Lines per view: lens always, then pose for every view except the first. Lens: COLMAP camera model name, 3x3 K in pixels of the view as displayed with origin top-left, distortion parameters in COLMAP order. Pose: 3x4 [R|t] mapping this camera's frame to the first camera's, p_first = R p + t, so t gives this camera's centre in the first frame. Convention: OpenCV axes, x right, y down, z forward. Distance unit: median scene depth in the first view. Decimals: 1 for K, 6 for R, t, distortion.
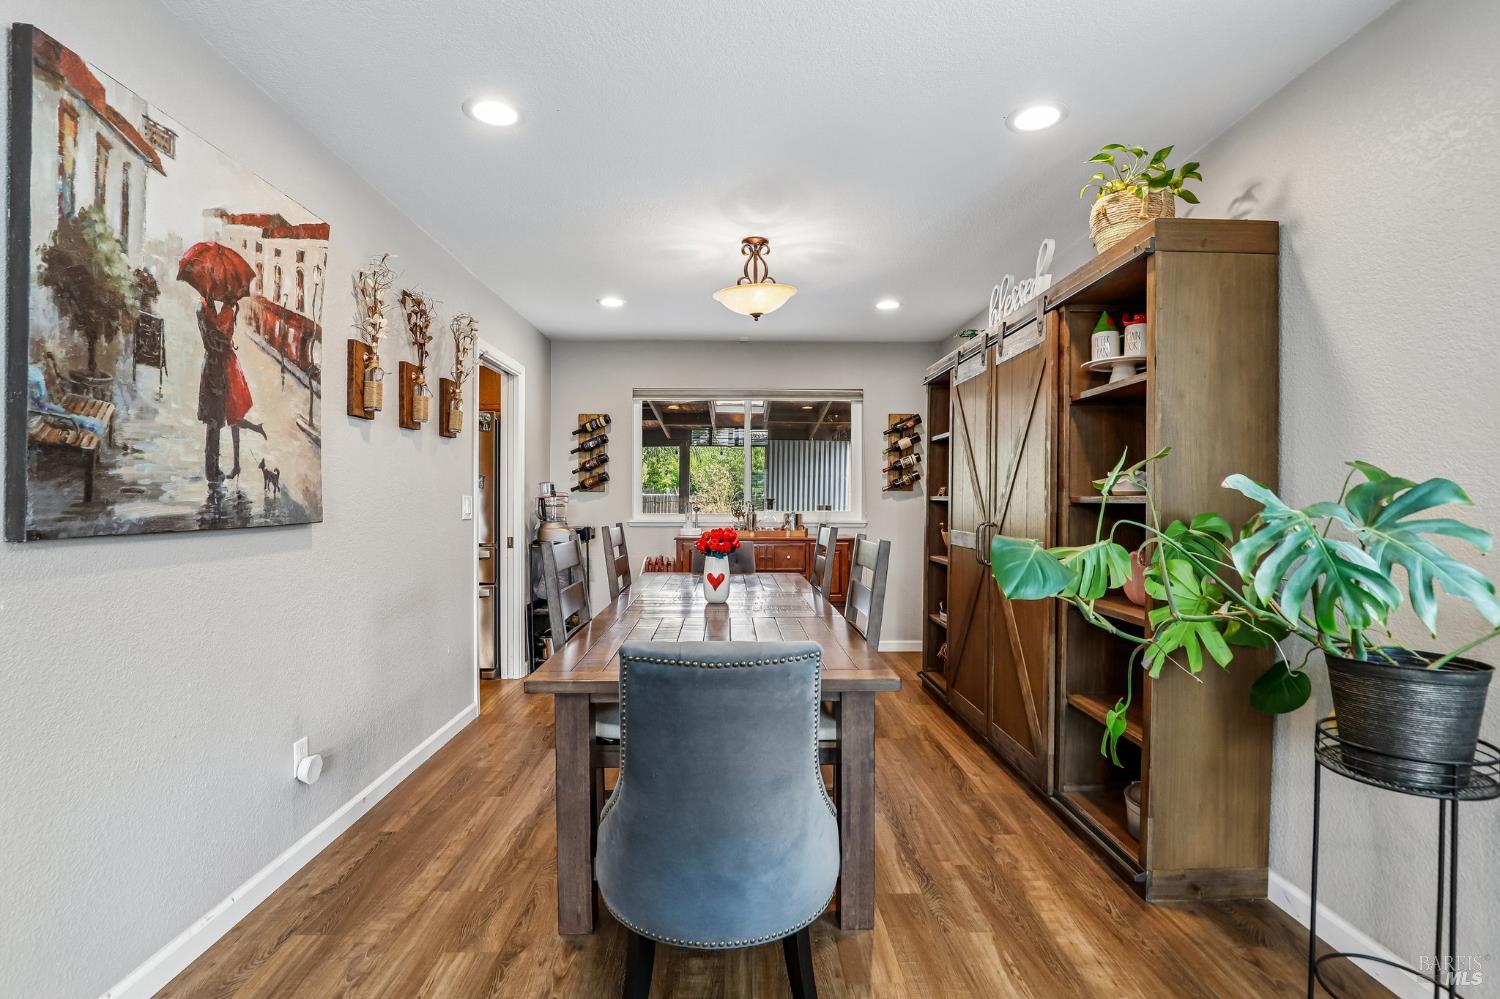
lens RADIAL K [[699.5, 0, 748.3], [0, 699.5, 502.4], [0, 0, 1]] dist [-0.011179, 0.004921]
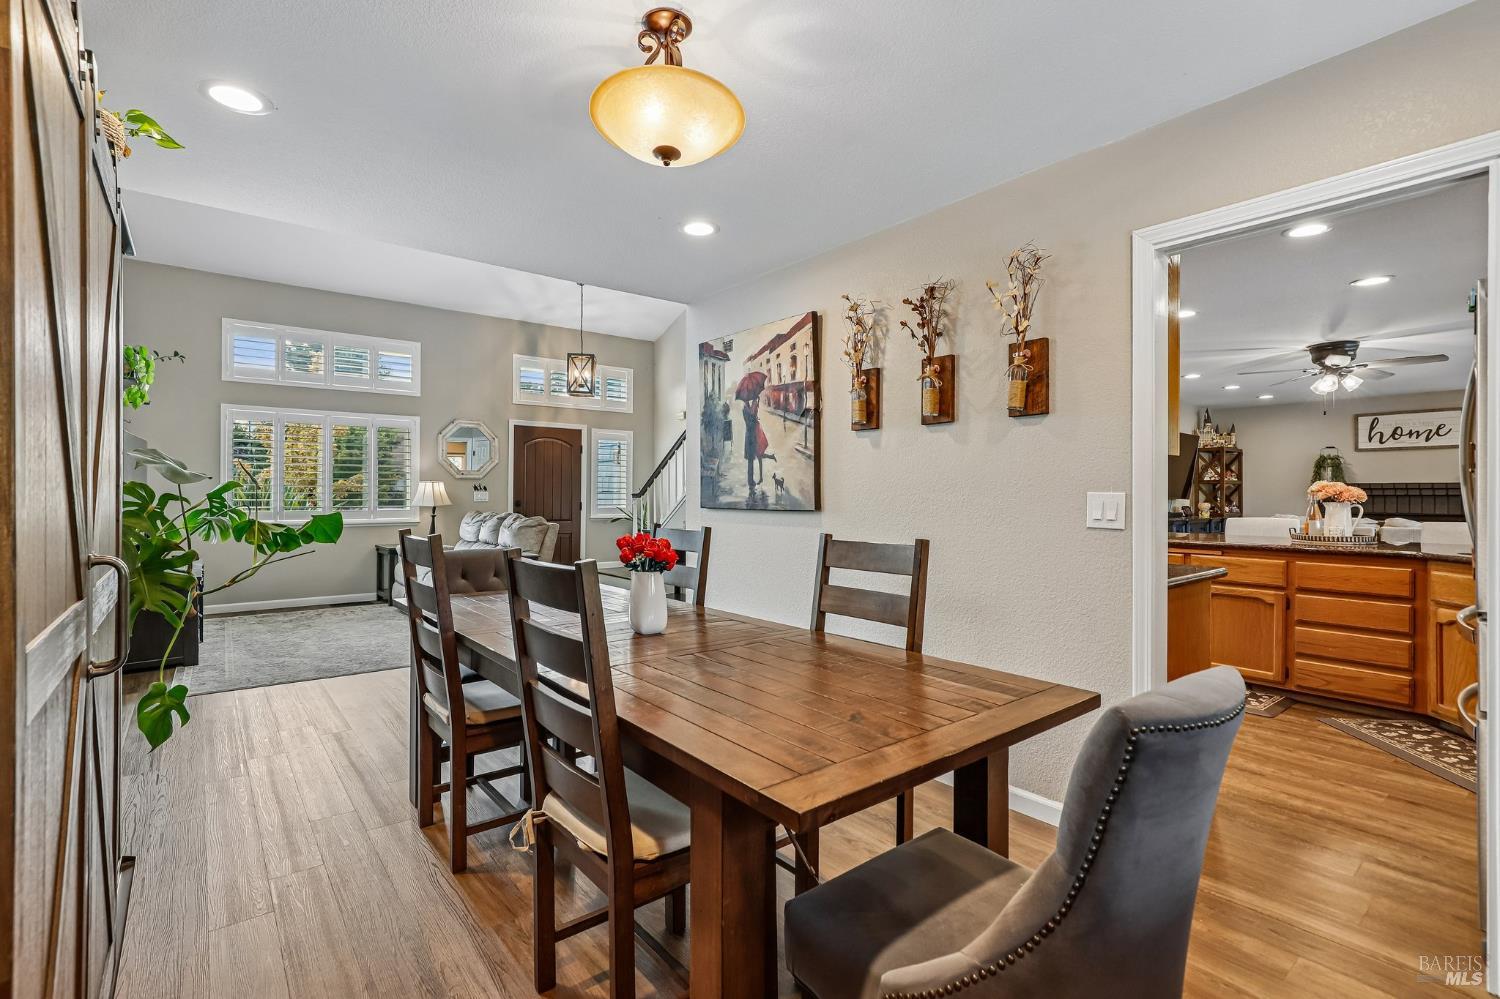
lens RADIAL K [[699.5, 0, 743.5], [0, 699.5, 492.9], [0, 0, 1]] dist [-0.011179, 0.004921]
pose [[-0.800929, -0.005910, -0.598730, 0.448650], [-0.009109, 0.999956, 0.002315, -0.013378], [0.598690, 0.007308, -0.800947, 2.334775]]
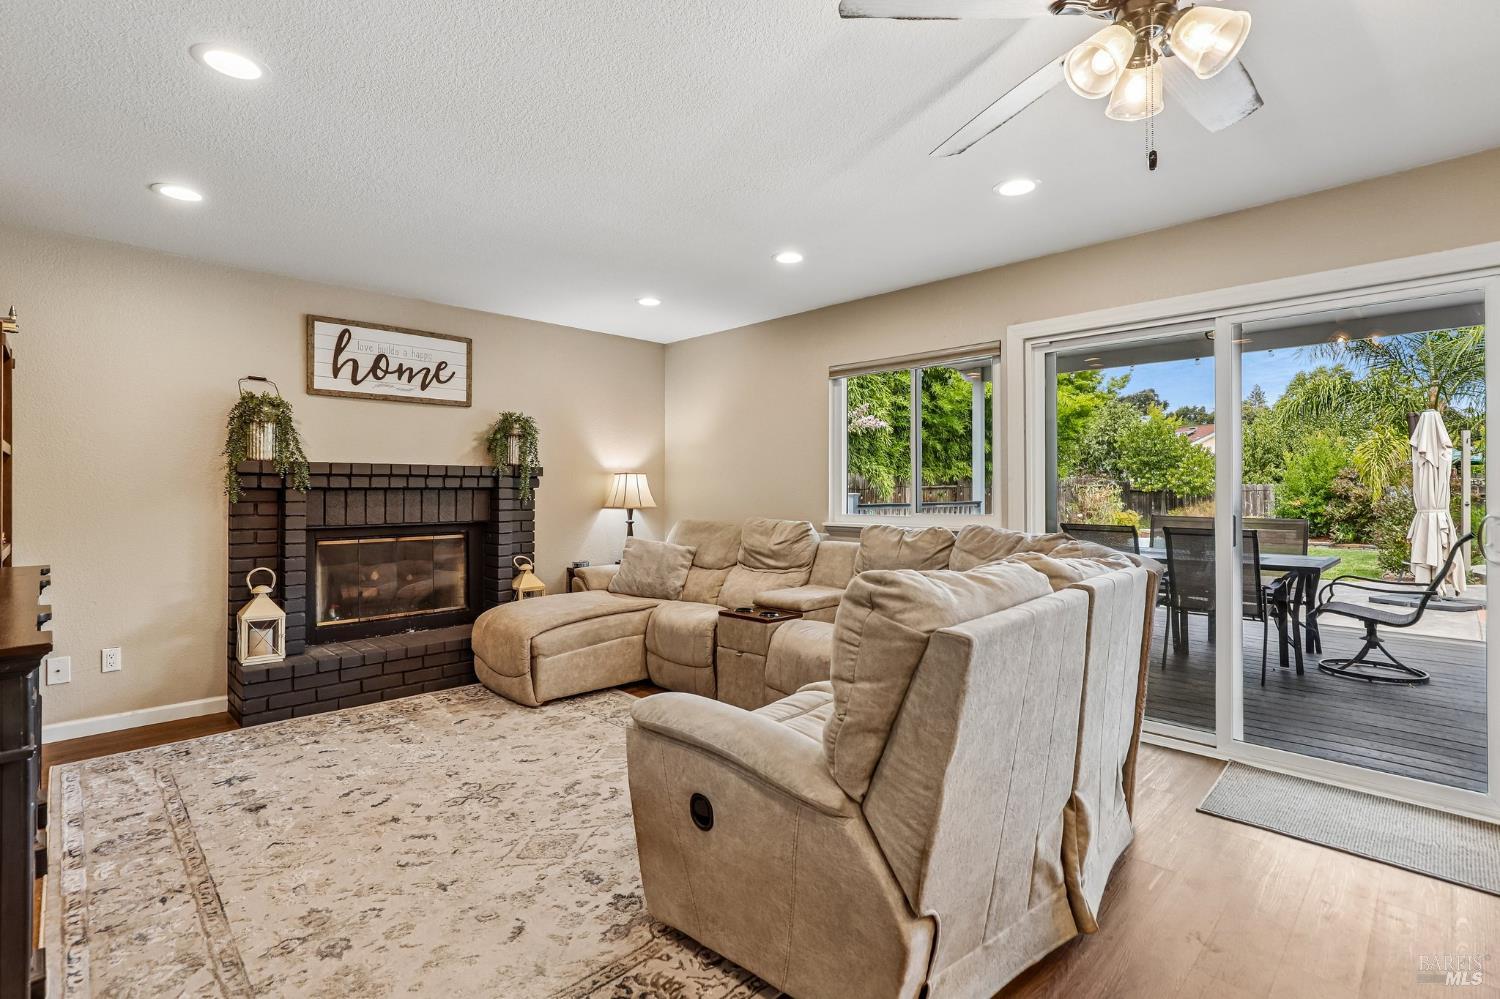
lens RADIAL K [[699.5, 0, 752.2], [0, 699.5, 484.2], [0, 0, 1]] dist [-0.011179, 0.004921]
pose [[0.680261, -0.008199, -0.732924, -2.632280], [-0.001512, 0.999920, -0.012589, -0.012988], [0.732969, 0.009672, 0.680194, 0.828686]]
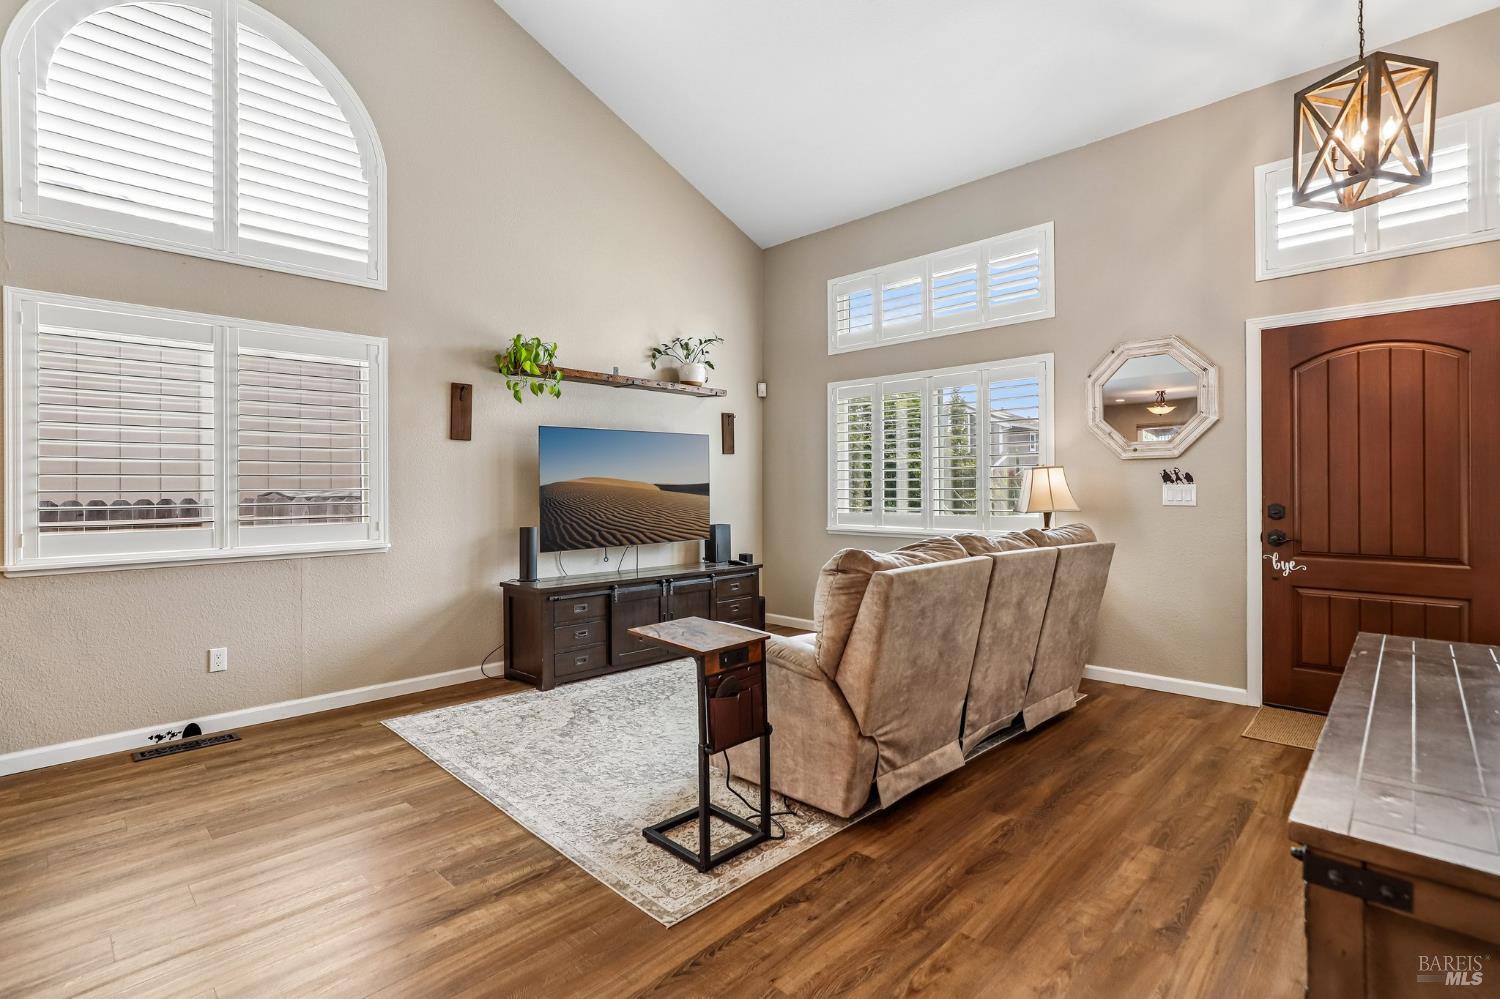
lens RADIAL K [[699.5, 0, 758.7], [0, 699.5, 490.5], [0, 0, 1]] dist [-0.011179, 0.004921]
pose [[-0.711321, 0.001480, 0.702866, -1.271249], [0.008089, 0.999949, 0.006081, -0.003657], [-0.702821, 0.010011, -0.711296, 0.384599]]
